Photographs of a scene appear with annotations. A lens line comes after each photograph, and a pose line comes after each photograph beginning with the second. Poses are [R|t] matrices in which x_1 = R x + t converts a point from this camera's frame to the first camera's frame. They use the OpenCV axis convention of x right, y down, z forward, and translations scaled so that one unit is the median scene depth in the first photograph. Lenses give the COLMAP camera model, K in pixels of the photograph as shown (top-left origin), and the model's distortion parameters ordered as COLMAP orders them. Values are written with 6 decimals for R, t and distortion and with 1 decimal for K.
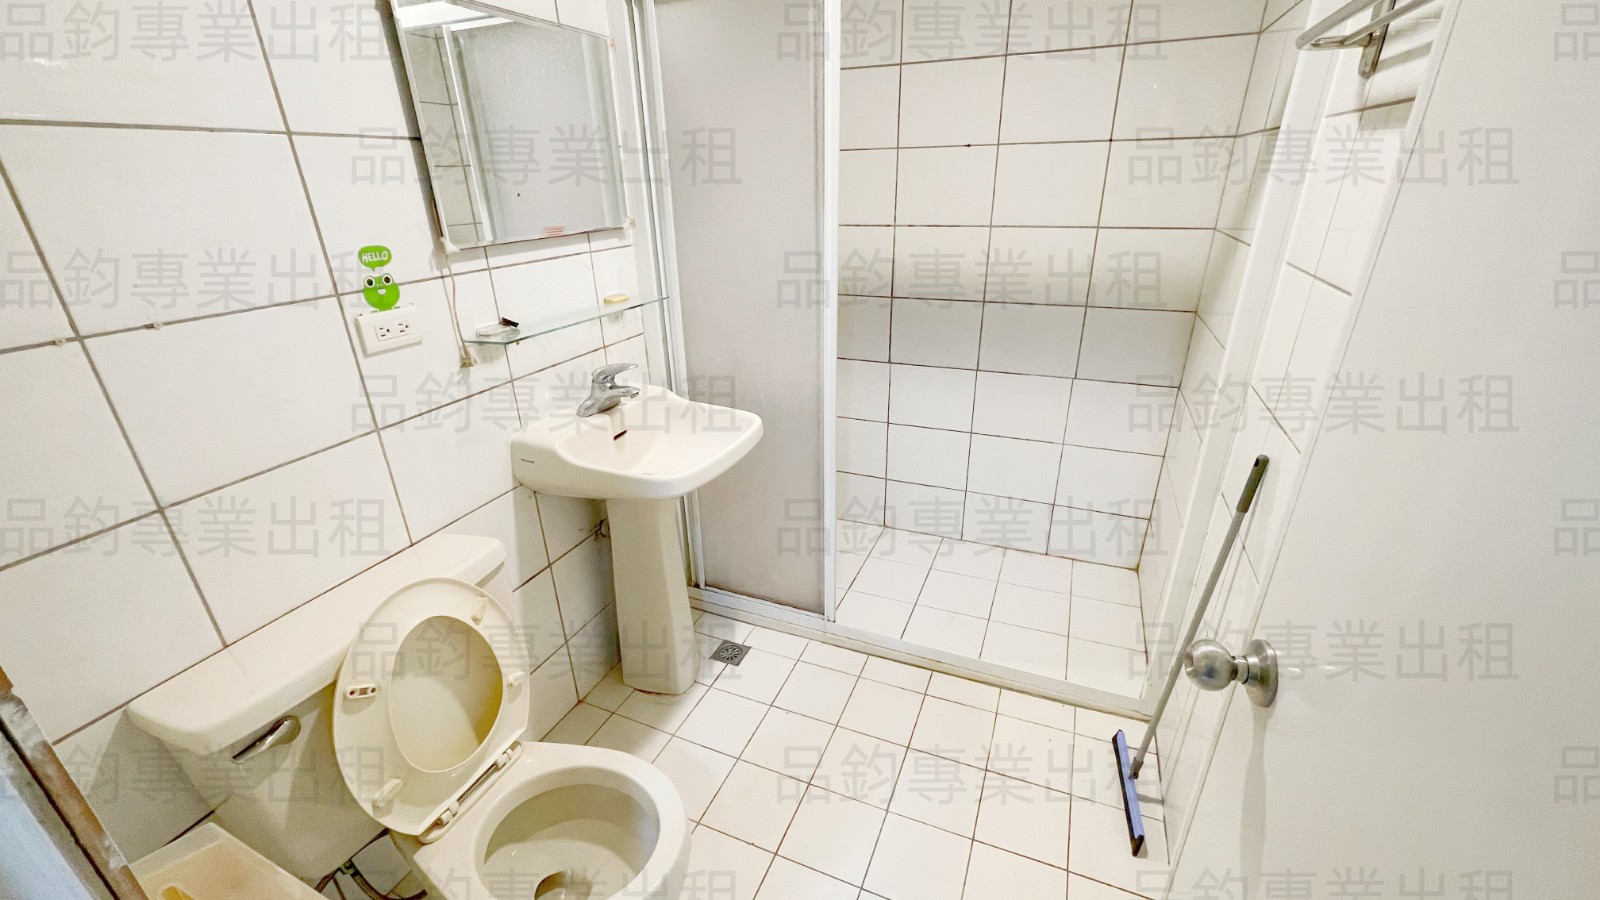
lens RADIAL K [[645.2, 0, 801.0], [0, 645.2, 449.2], [0, 0, 1]] dist [0.000251, 0.000226]
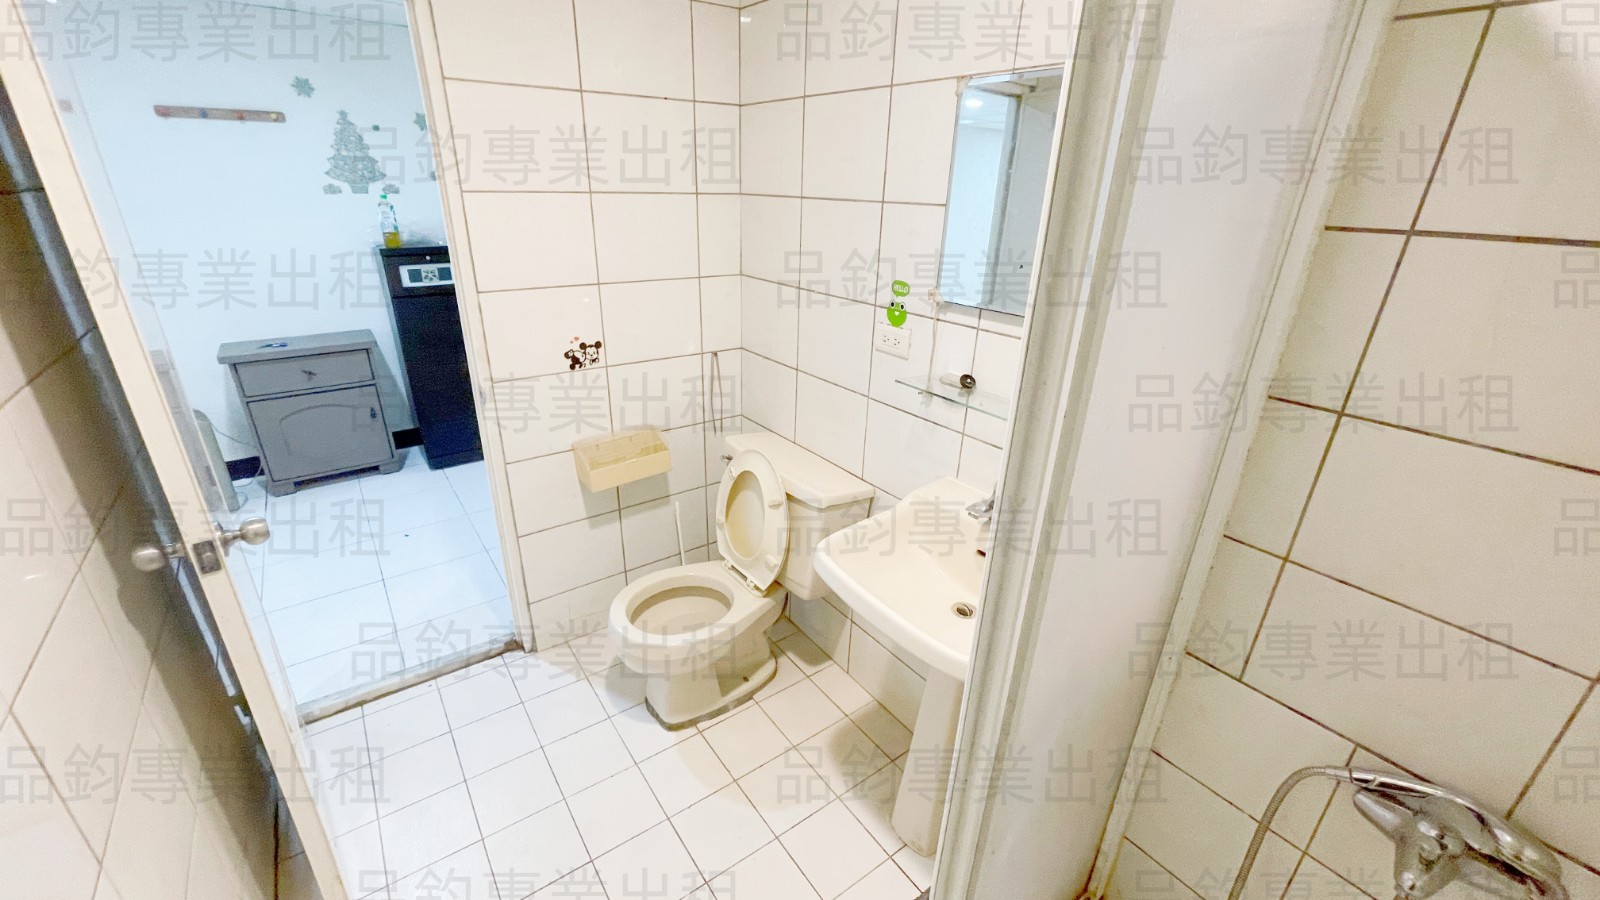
lens RADIAL K [[645.2, 0, 804.7], [0, 645.2, 452.4], [0, 0, 1]] dist [0.000251, 0.000226]
pose [[-0.515864, 0.335304, -0.788325, 0.633212], [-0.354196, 0.754400, 0.552653, -0.713184], [0.780019, 0.564315, -0.270405, 1.393608]]
